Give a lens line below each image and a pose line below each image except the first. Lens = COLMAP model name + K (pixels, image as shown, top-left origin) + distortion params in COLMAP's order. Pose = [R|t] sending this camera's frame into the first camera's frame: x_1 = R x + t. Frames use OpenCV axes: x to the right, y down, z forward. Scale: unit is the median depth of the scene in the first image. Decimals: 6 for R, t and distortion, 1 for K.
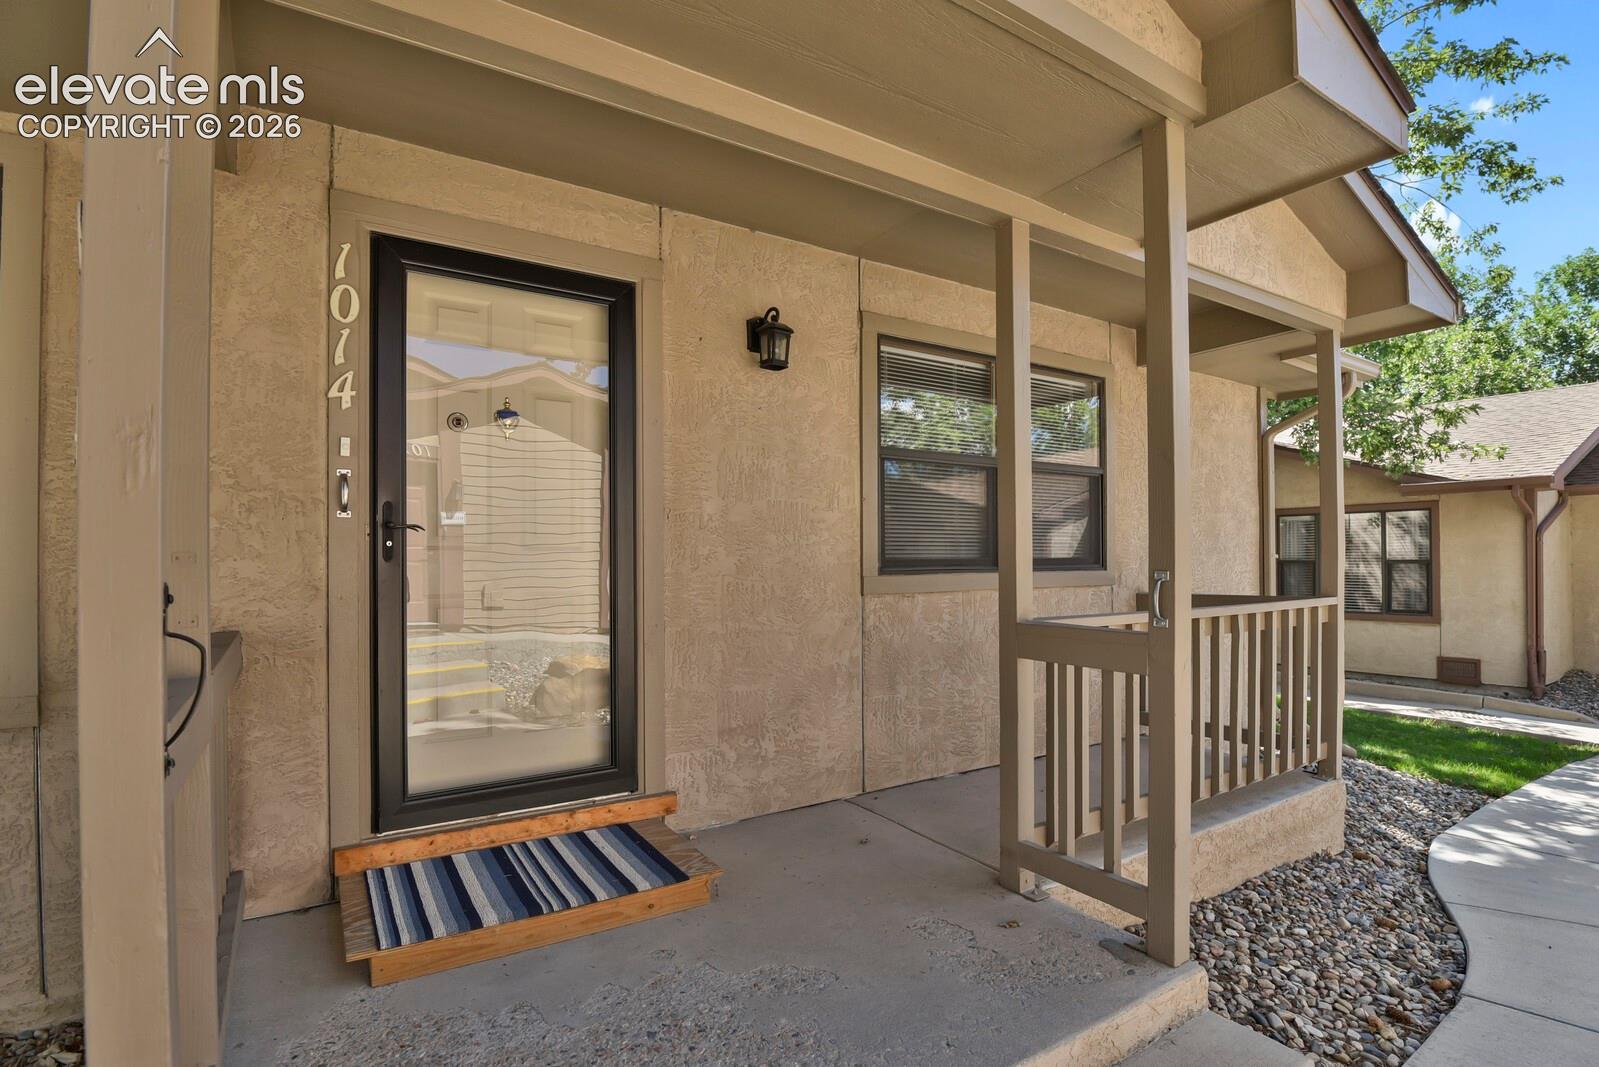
lens RADIAL K [[780.8, 0, 816.8], [0, 780.8, 535.2], [0, 0, 1]] dist [-0.027807, -0.000790]
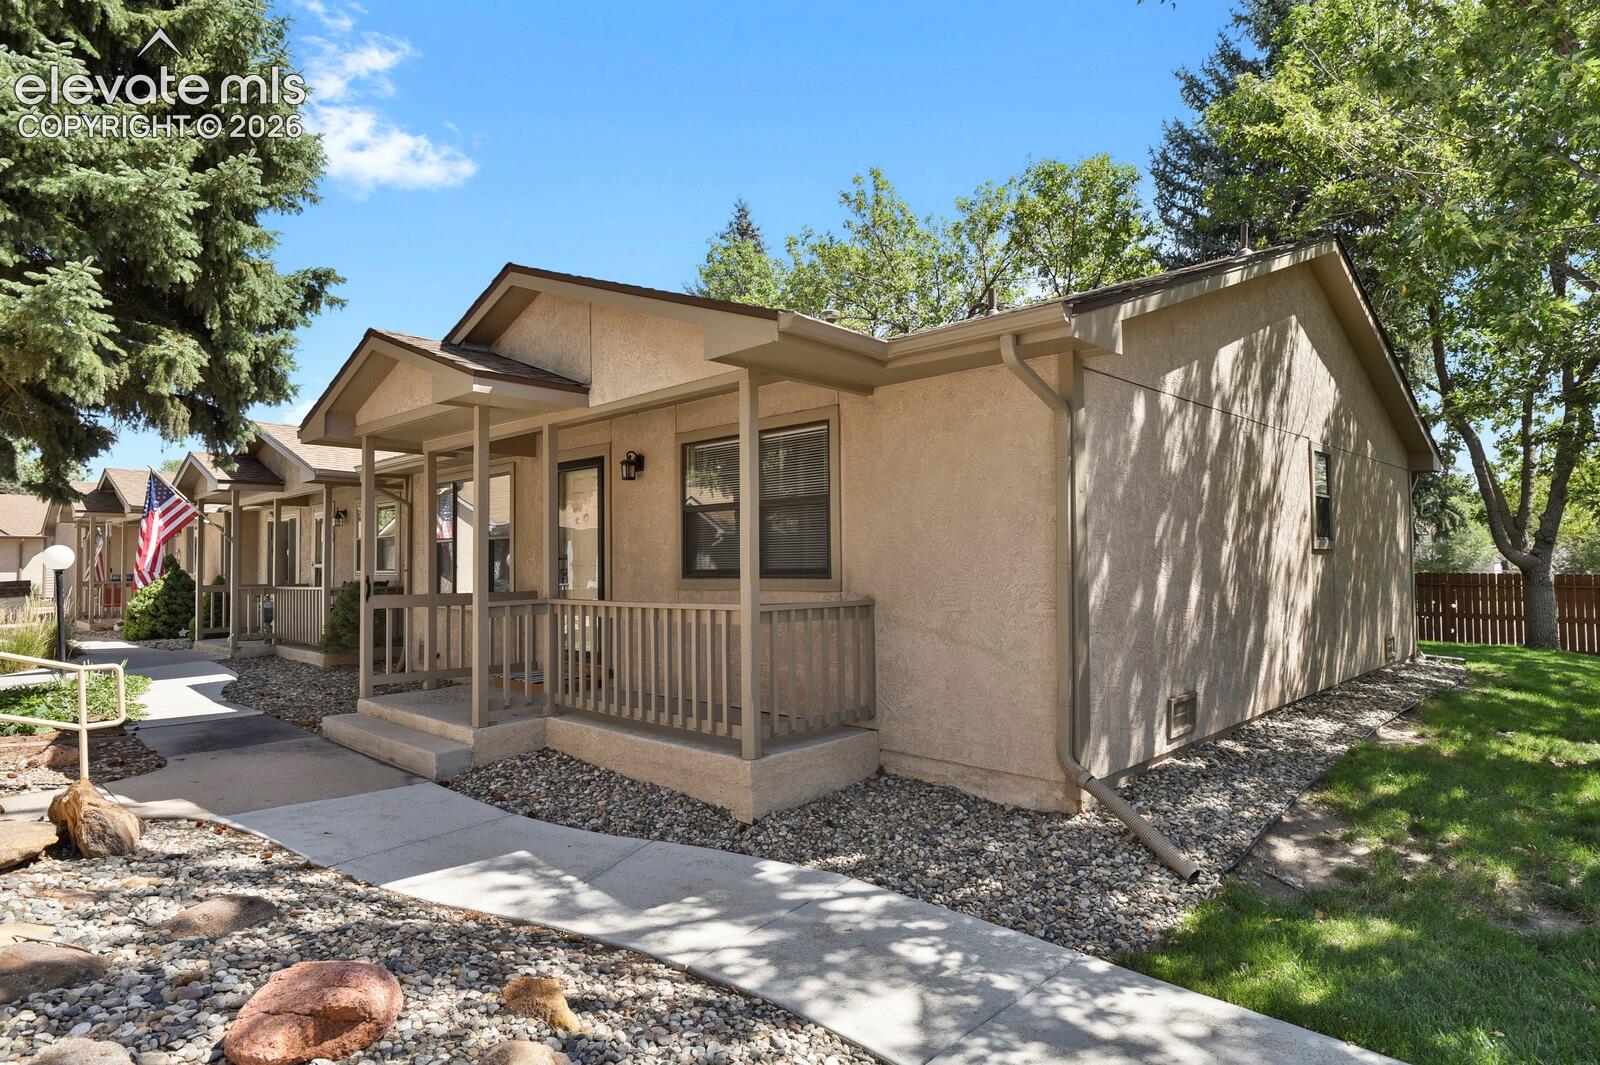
lens RADIAL K [[928.9, 0, 800.0], [0, 928.9, 532.5], [0, 0, 1]] dist [-0.003438, -0.000921]
pose [[0.188621, -0.031032, -0.981559, 1.992129], [0.033769, 0.999114, -0.025098, 0.007287], [0.981469, -0.028412, 0.189502, 0.775723]]
